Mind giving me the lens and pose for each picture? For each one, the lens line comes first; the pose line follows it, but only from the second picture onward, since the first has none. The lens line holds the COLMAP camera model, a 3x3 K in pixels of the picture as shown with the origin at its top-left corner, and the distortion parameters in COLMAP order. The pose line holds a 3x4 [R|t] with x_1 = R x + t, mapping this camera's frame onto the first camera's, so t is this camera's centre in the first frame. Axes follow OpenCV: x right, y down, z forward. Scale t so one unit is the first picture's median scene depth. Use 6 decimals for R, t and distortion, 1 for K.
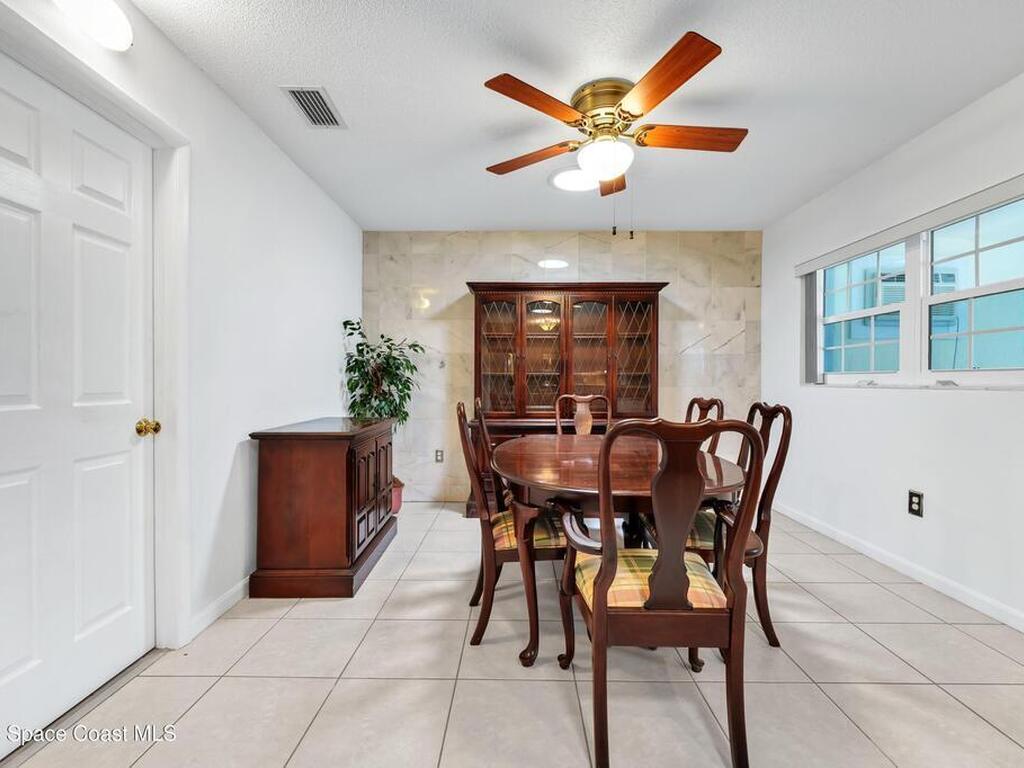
lens RADIAL K [[470.9, 0, 533.1], [0, 470.9, 383.9], [0, 0, 1]] dist [0.001369, -0.000296]
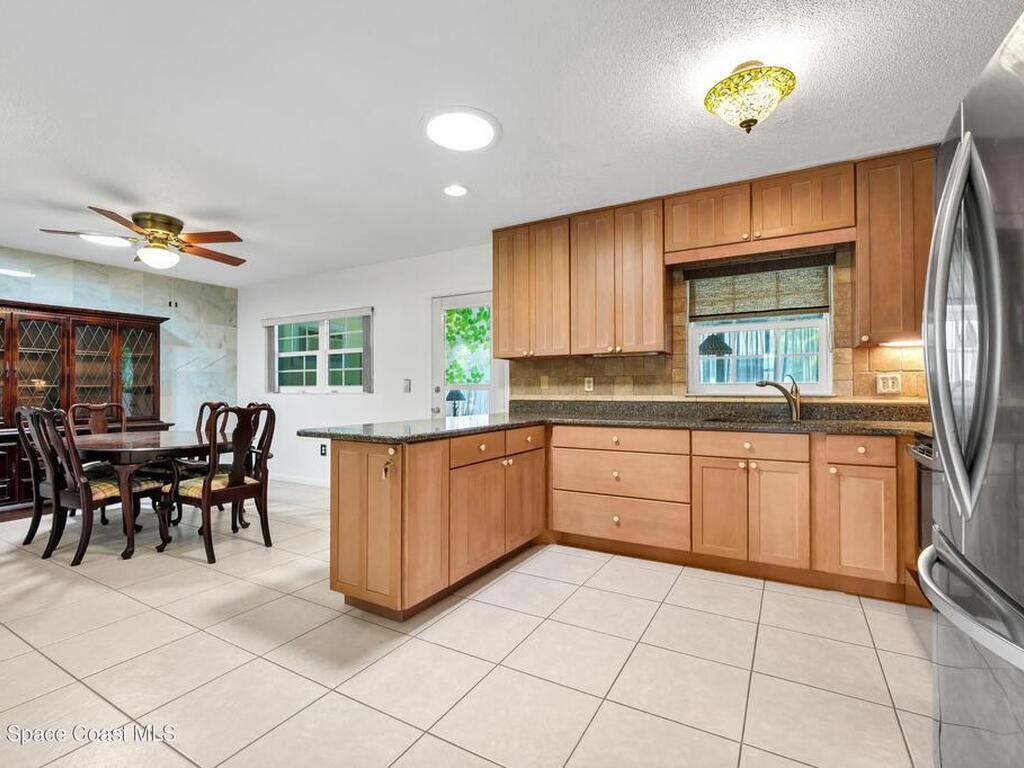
lens RADIAL K [[476.8, 0, 516.5], [0, 476.8, 387.4], [0, 0, 1]] dist [-0.001342, -0.000182]
pose [[0.503523, 0.000161, 0.863982, -0.394036], [0.009356, 0.999940, -0.005639, -0.000894], [-0.863931, 0.010922, 0.503491, -0.545882]]
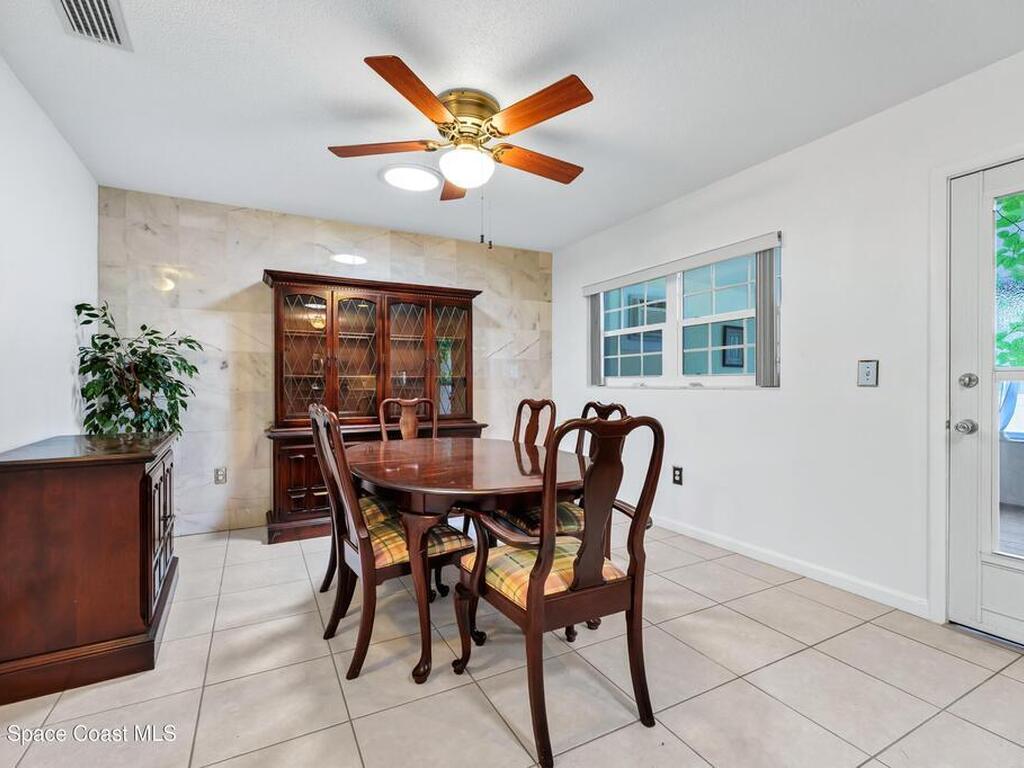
lens RADIAL K [[467.4, 0, 518.4], [0, 467.4, 386.0], [0, 0, 1]] dist [0.001397, -0.000254]
pose [[0.882551, -0.005652, 0.470183, -0.138663], [0.006398, 0.999980, 0.000012, -0.001189], [-0.470174, 0.002998, 0.882569, 0.032848]]
